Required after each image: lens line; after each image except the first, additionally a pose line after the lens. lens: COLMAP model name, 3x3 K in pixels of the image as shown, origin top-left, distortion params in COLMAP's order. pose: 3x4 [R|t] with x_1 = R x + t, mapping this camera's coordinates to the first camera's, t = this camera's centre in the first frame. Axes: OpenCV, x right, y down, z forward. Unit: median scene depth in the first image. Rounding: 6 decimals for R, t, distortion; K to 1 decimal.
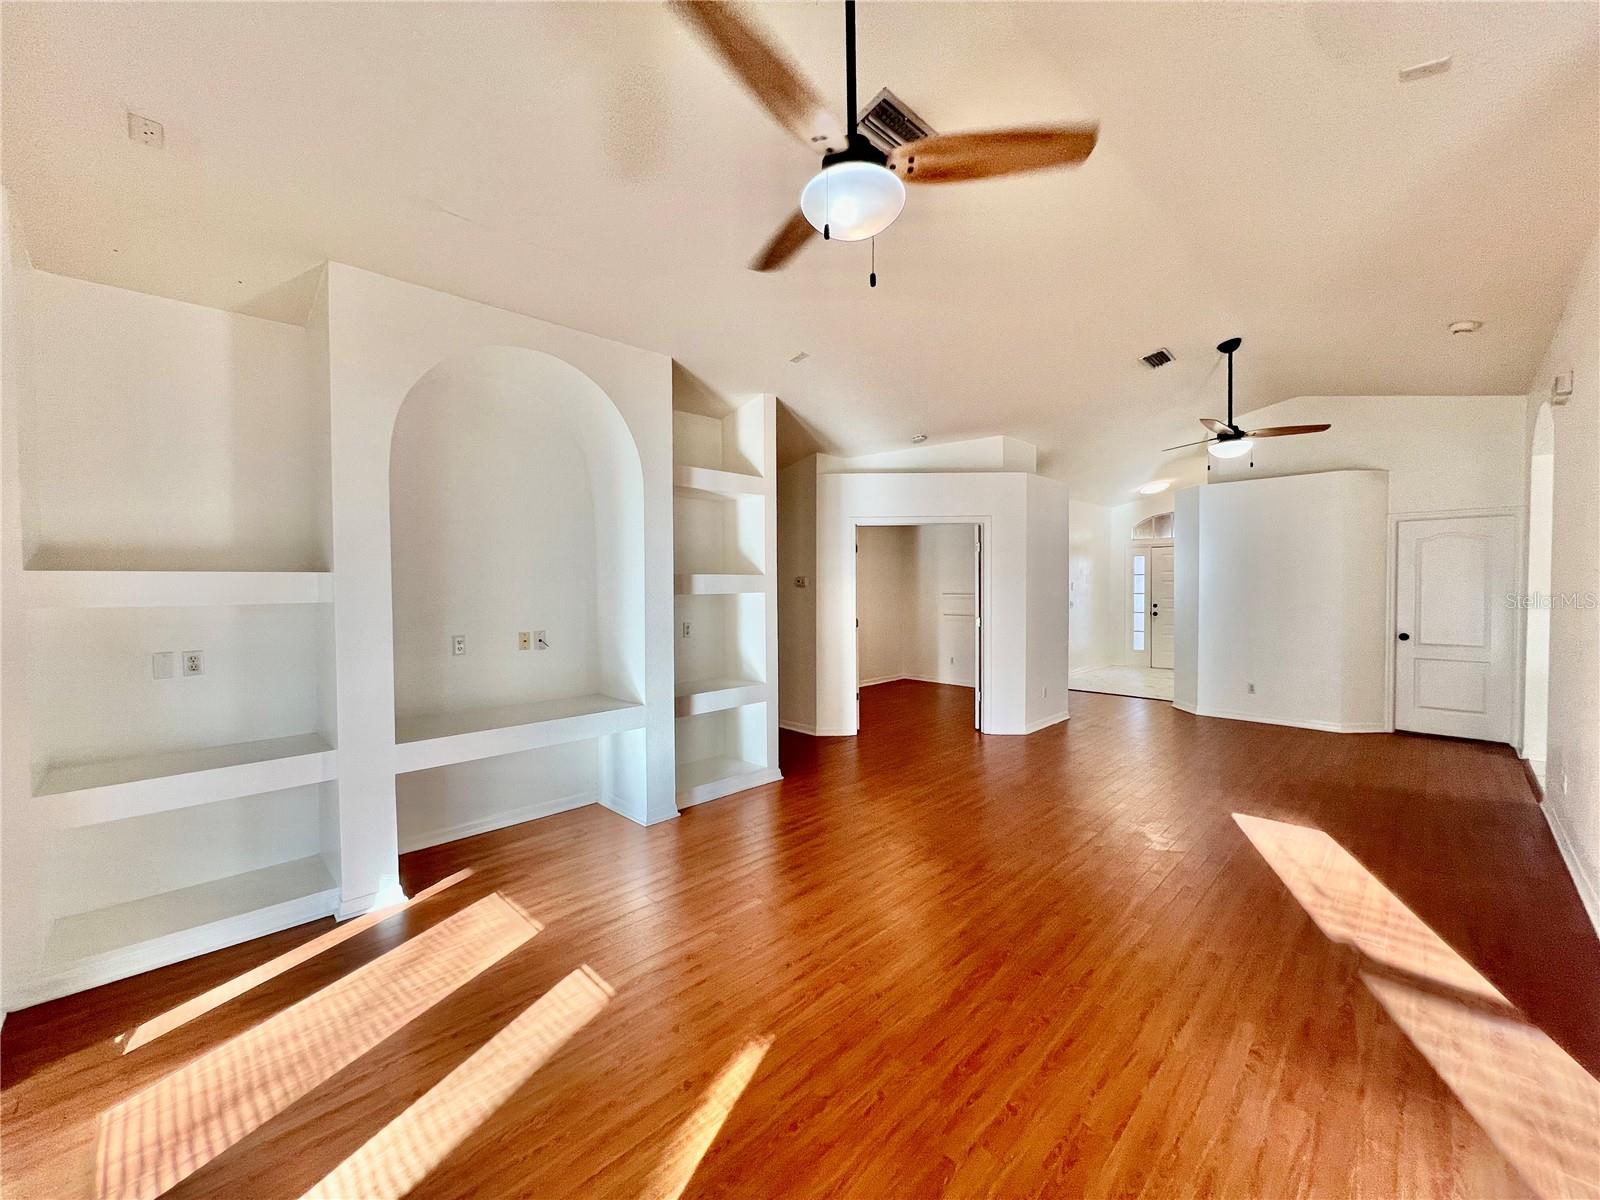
lens RADIAL K [[635.2, 0, 798.4], [0, 635.2, 597.1], [0, 0, 1]] dist [0.000013, -0.000374]
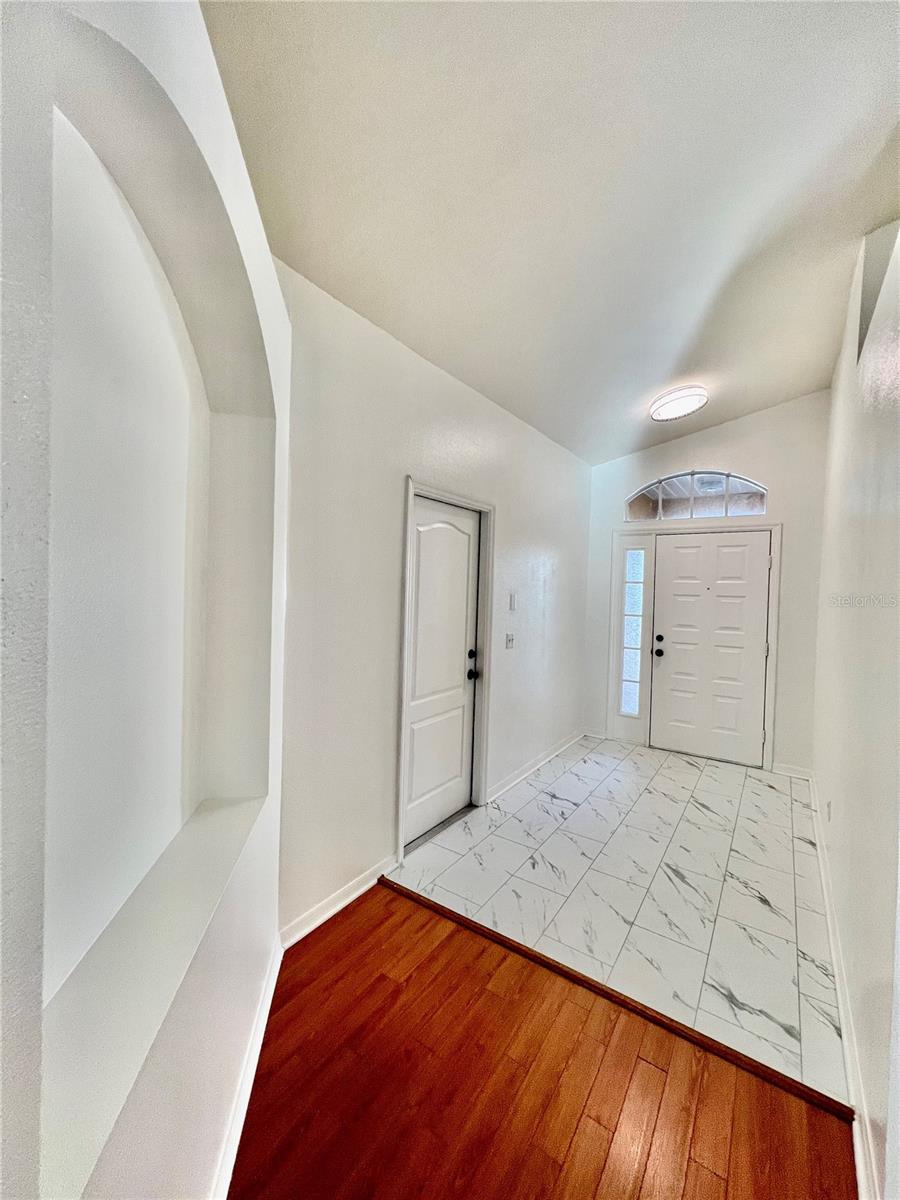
lens RADIAL K [[476.4, 0, 451.3], [0, 476.4, 598.1], [0, 0, 1]] dist [0.000013, -0.000374]
pose [[0.986570, 0.018433, 0.162298, 0.303974], [-0.022307, 0.999507, 0.022079, -0.027460], [-0.161811, -0.025403, 0.986495, 0.602600]]
